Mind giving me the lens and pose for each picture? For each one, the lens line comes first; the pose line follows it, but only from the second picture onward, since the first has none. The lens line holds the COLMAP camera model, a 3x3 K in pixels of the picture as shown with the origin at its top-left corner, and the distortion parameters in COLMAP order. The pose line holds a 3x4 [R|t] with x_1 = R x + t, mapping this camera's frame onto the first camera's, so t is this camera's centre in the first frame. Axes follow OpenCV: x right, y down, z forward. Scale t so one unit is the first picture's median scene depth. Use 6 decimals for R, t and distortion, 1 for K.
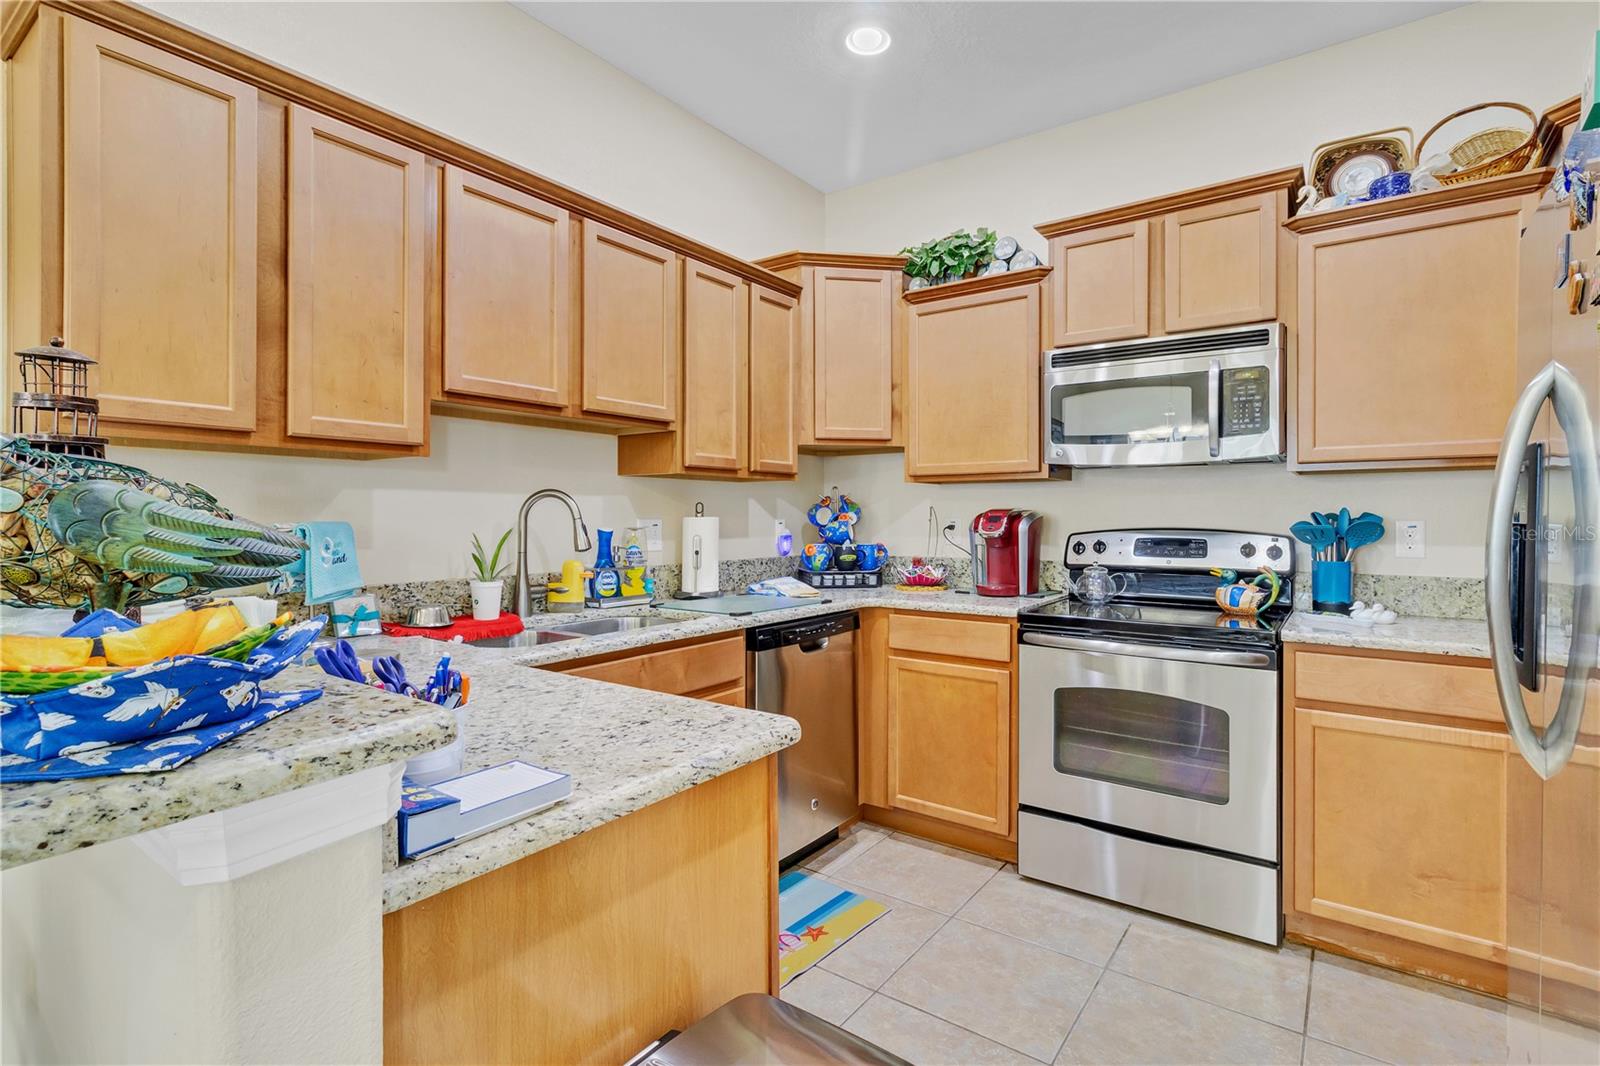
lens RADIAL K [[761.6, 0, 815.3], [0, 761.6, 514.4], [0, 0, 1]] dist [0.002193, 0.000192]
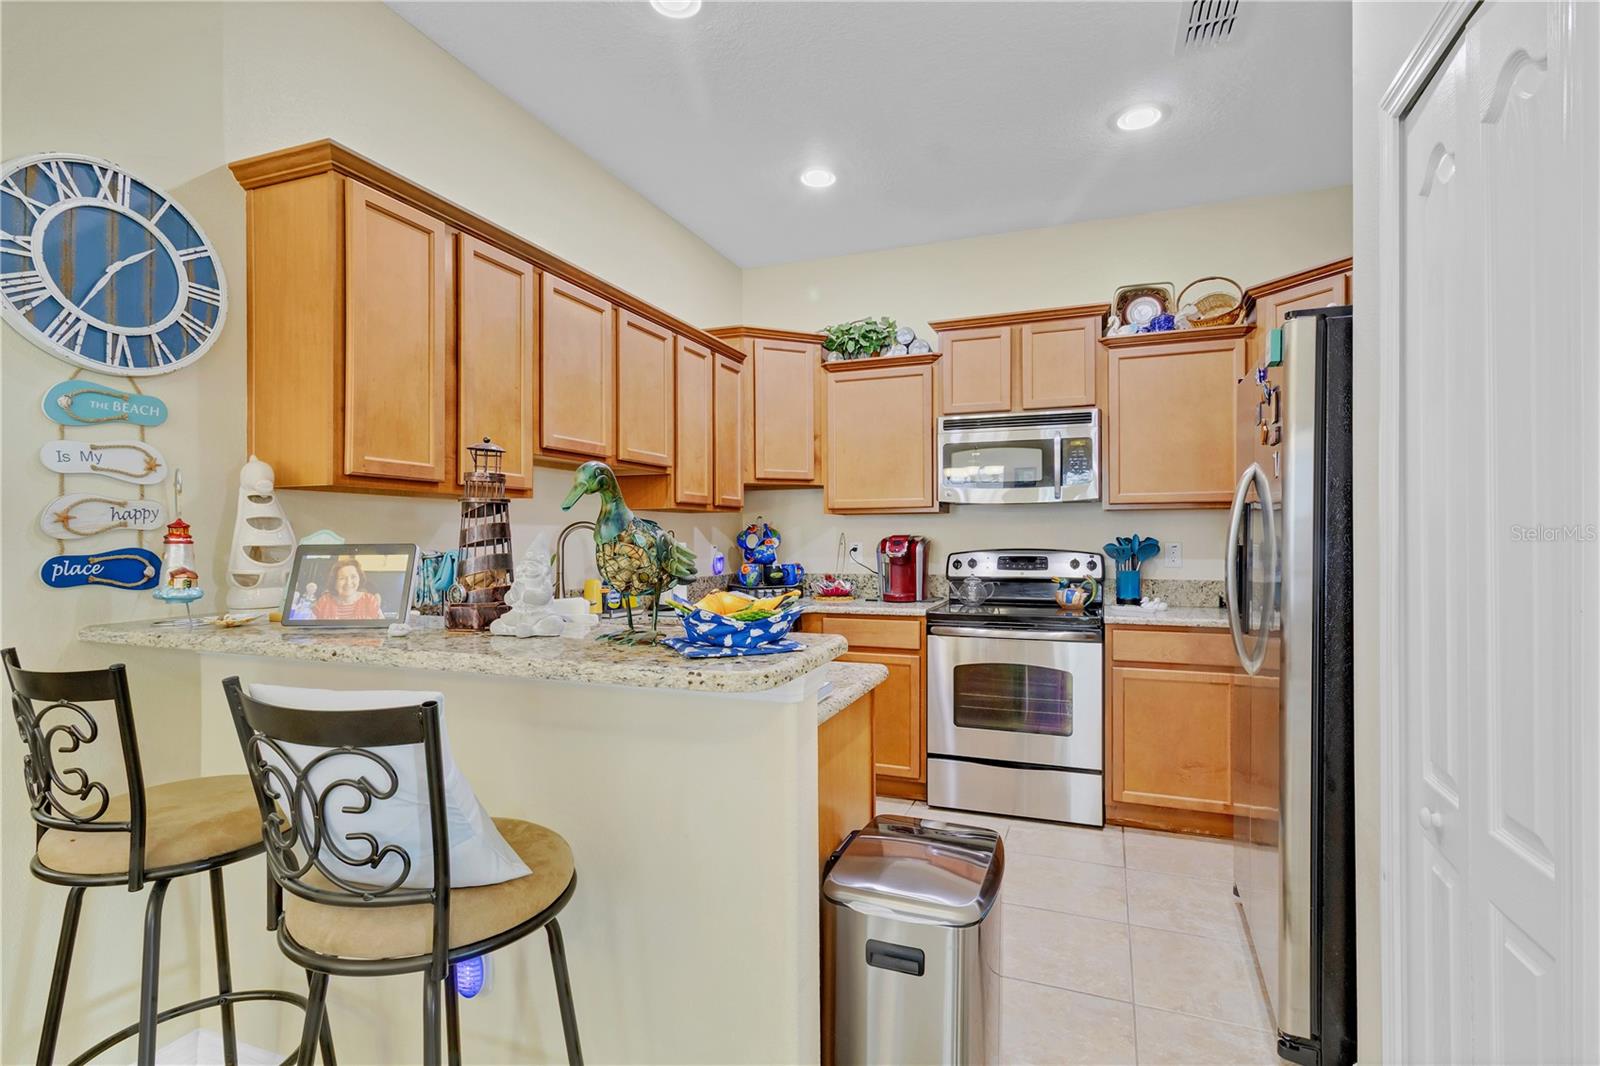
lens RADIAL K [[772.6, 0, 808.2], [0, 772.6, 535.3], [0, 0, 1]] dist [0.002857, 0.000124]
pose [[0.968364, -0.004019, 0.249511, -0.264722], [0.004272, 0.999991, -0.000475, -0.007538], [-0.249507, 0.001526, 0.968372, -0.263350]]
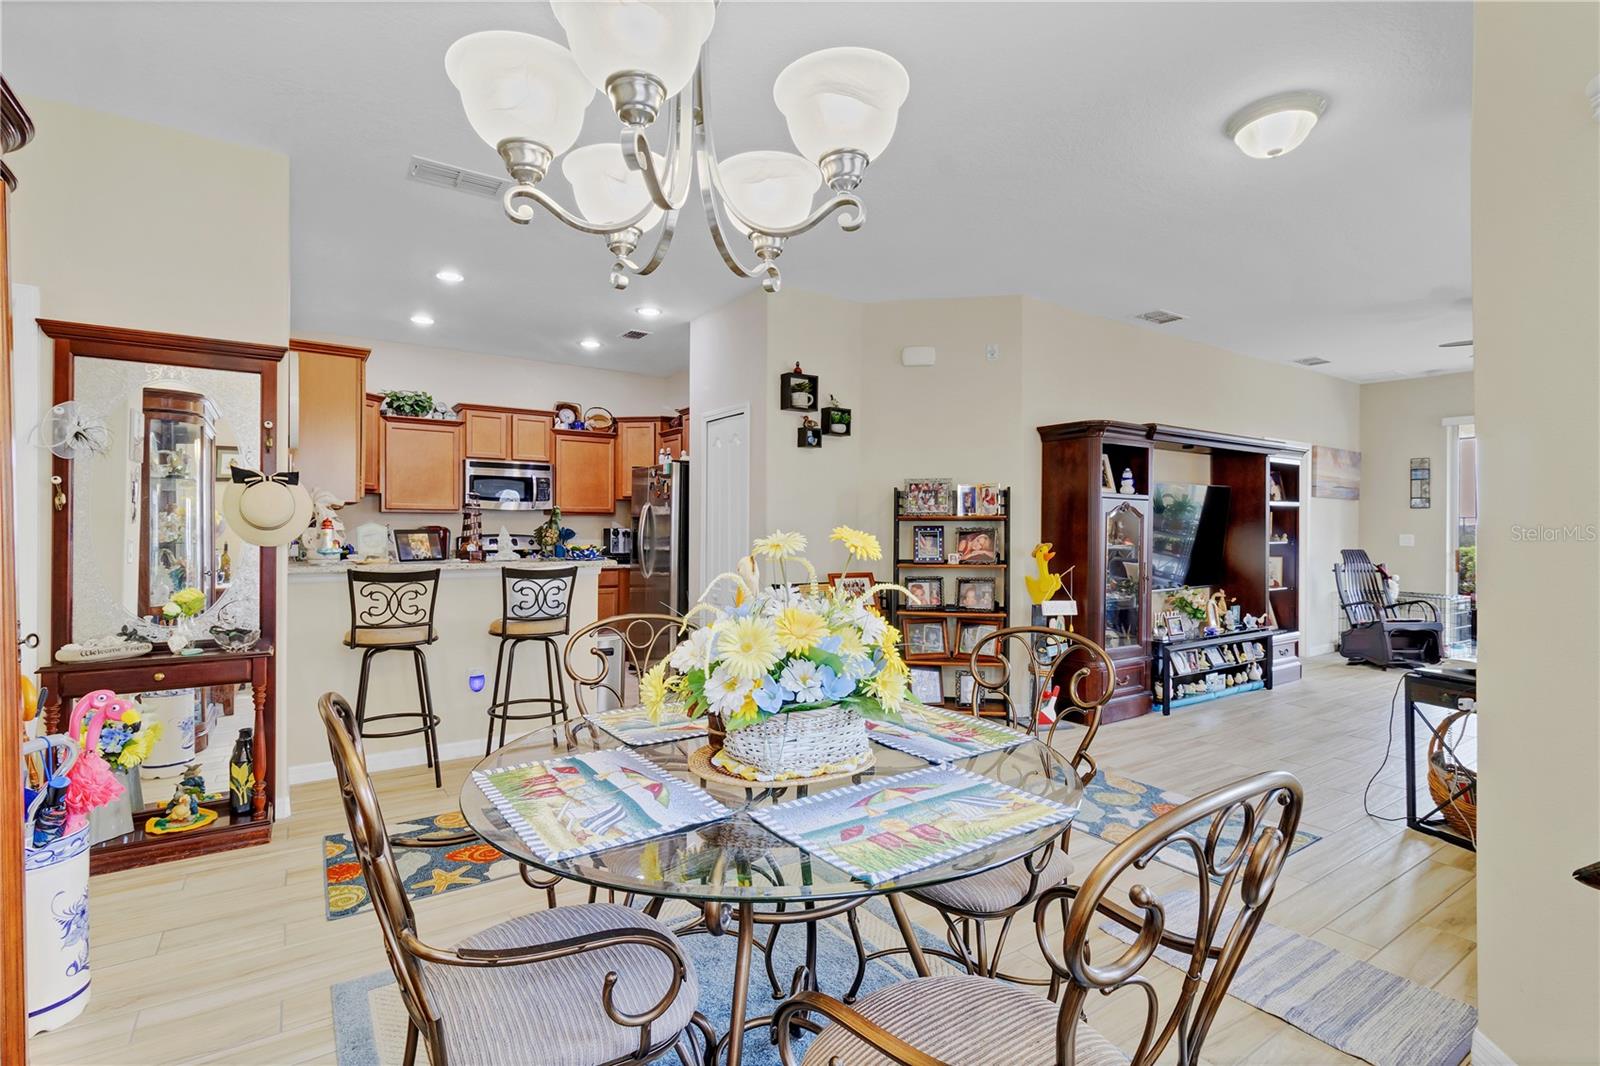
lens RADIAL K [[747.5, 0, 810.3], [0, 747.5, 522.4], [0, 0, 1]] dist [0.001443, 0.000446]
pose [[0.341718, 0.015204, 0.939680, -1.534943], [-0.006070, 0.999884, -0.013971, 0.007158], [-0.939783, -0.000930, 0.341770, -0.805352]]
